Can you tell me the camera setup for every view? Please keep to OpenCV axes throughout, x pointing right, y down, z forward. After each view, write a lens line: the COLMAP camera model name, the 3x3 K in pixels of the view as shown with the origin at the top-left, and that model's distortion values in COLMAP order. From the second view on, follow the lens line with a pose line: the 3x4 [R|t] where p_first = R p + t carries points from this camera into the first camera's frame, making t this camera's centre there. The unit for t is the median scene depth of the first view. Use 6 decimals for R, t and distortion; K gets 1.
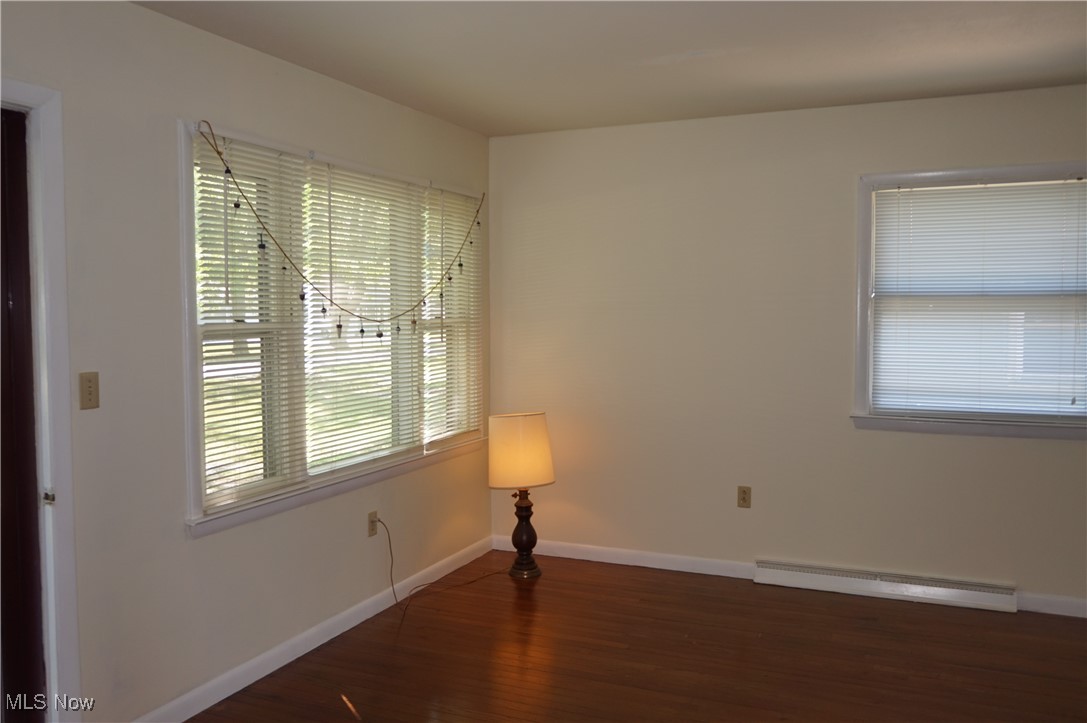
lens RADIAL K [[883.1, 0, 543.5], [0, 883.1, 361.5], [0, 0, 1]] dist [-0.001208, -0.002544]
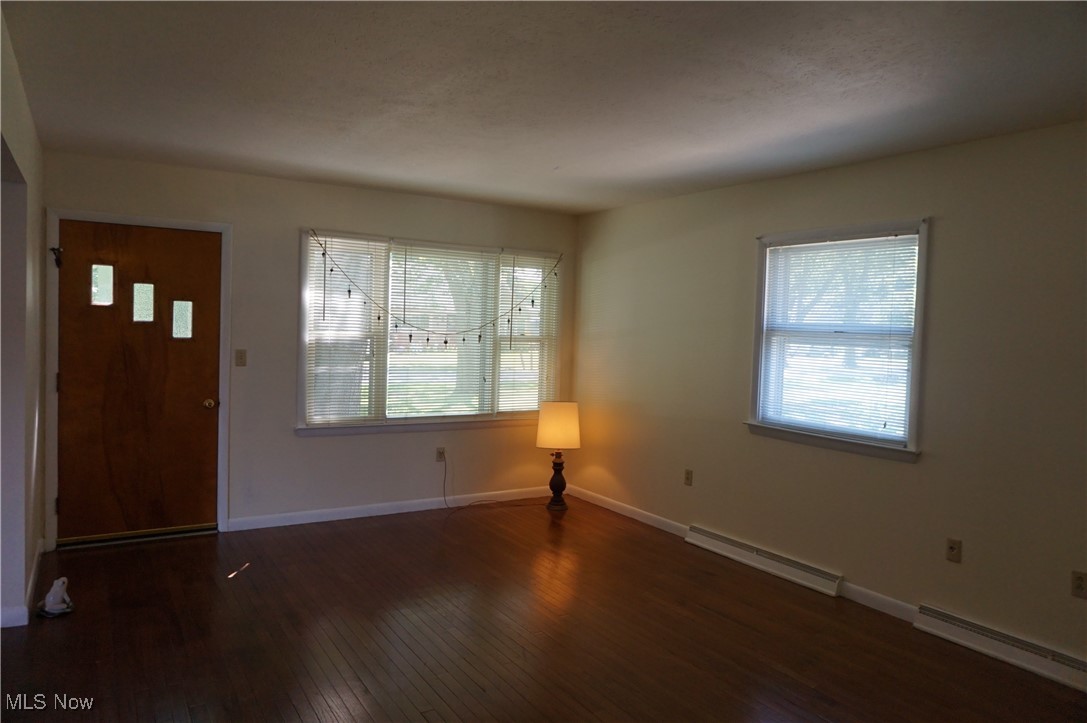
lens RADIAL K [[731.6, 0, 543.5], [0, 731.6, 361.5], [0, 0, 1]] dist [-0.033813, 0.024969]
pose [[0.827376, 0.059269, -0.558512, 0.651160], [-0.069972, 0.997547, 0.002203, -0.008398], [0.557273, 0.037257, 0.829493, -0.045955]]
